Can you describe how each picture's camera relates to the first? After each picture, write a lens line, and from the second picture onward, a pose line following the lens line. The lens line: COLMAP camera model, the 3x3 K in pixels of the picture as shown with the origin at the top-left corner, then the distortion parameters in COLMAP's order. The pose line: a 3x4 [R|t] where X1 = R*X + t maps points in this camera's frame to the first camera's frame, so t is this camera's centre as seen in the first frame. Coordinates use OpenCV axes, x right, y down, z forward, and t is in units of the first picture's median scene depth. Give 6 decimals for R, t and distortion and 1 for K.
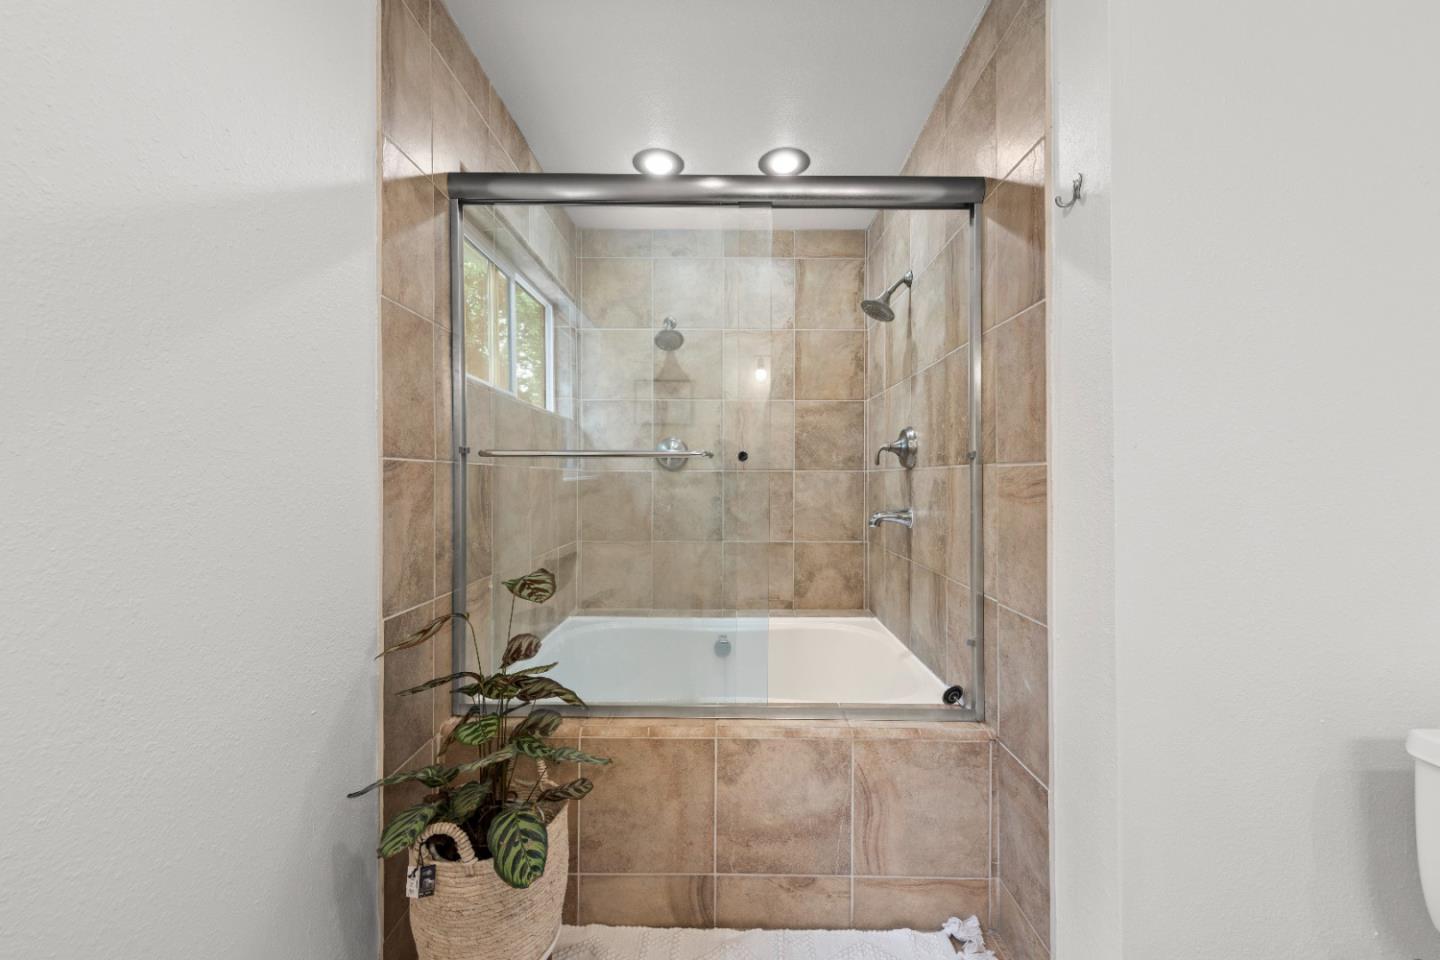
lens RADIAL K [[563.5, 0, 722.6], [0, 563.5, 477.3], [0, 0, 1]] dist [0.001246, 0.000089]
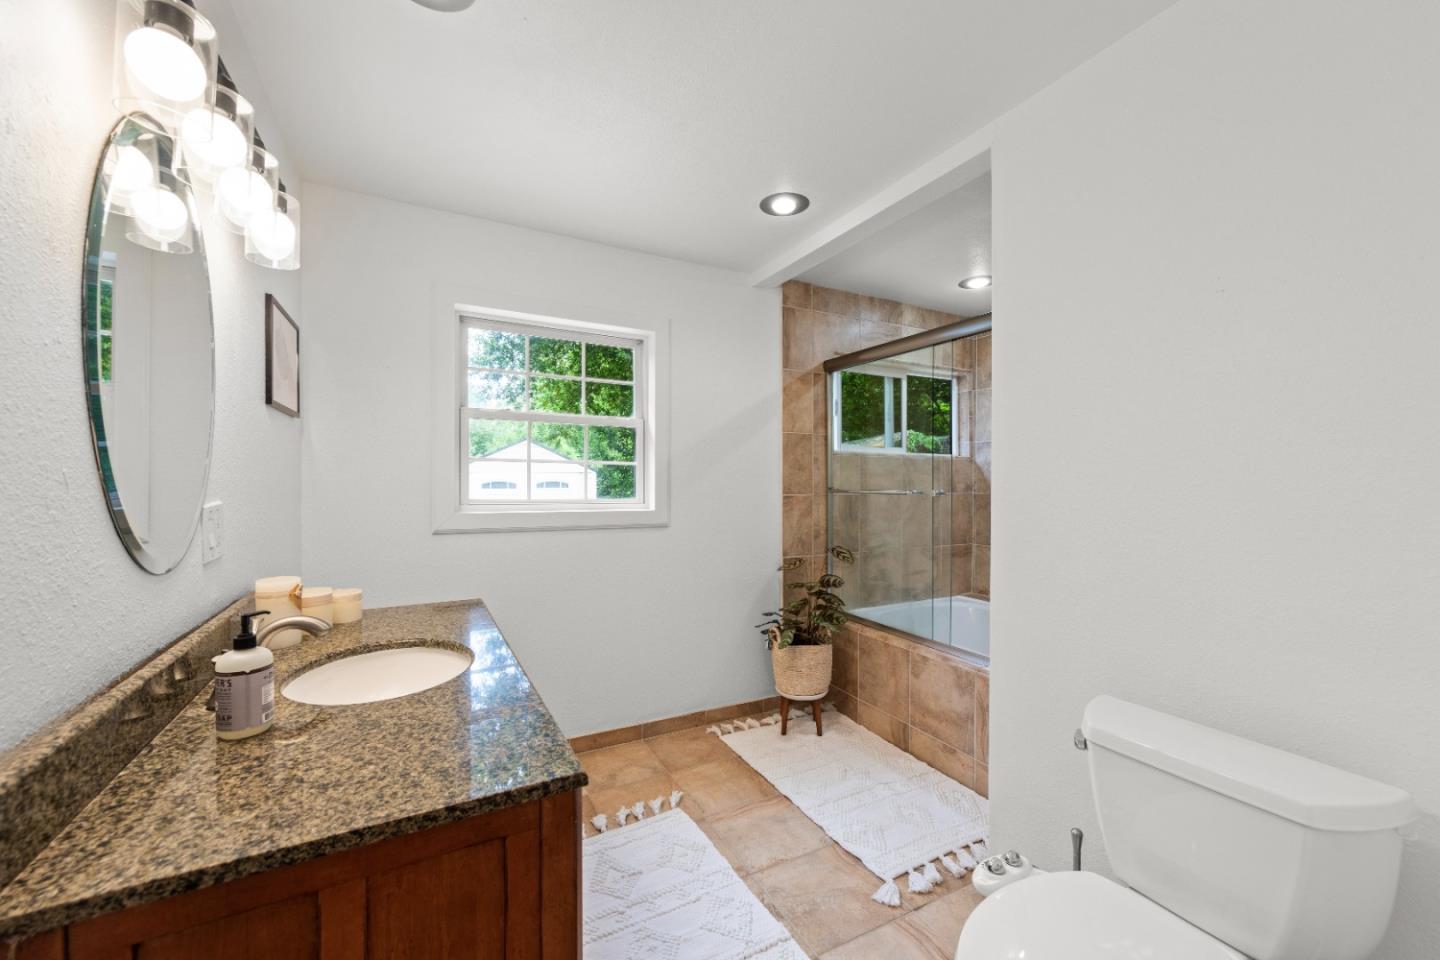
lens RADIAL K [[563.5, 0, 719.6], [0, 563.5, 479.9], [0, 0, 1]] dist [0.001246, 0.000089]
pose [[0.472096, 0.001998, -0.881545, 1.303461], [-0.000036, 0.999997, 0.002247, -0.091984], [0.881547, -0.001029, 0.472095, -0.401959]]
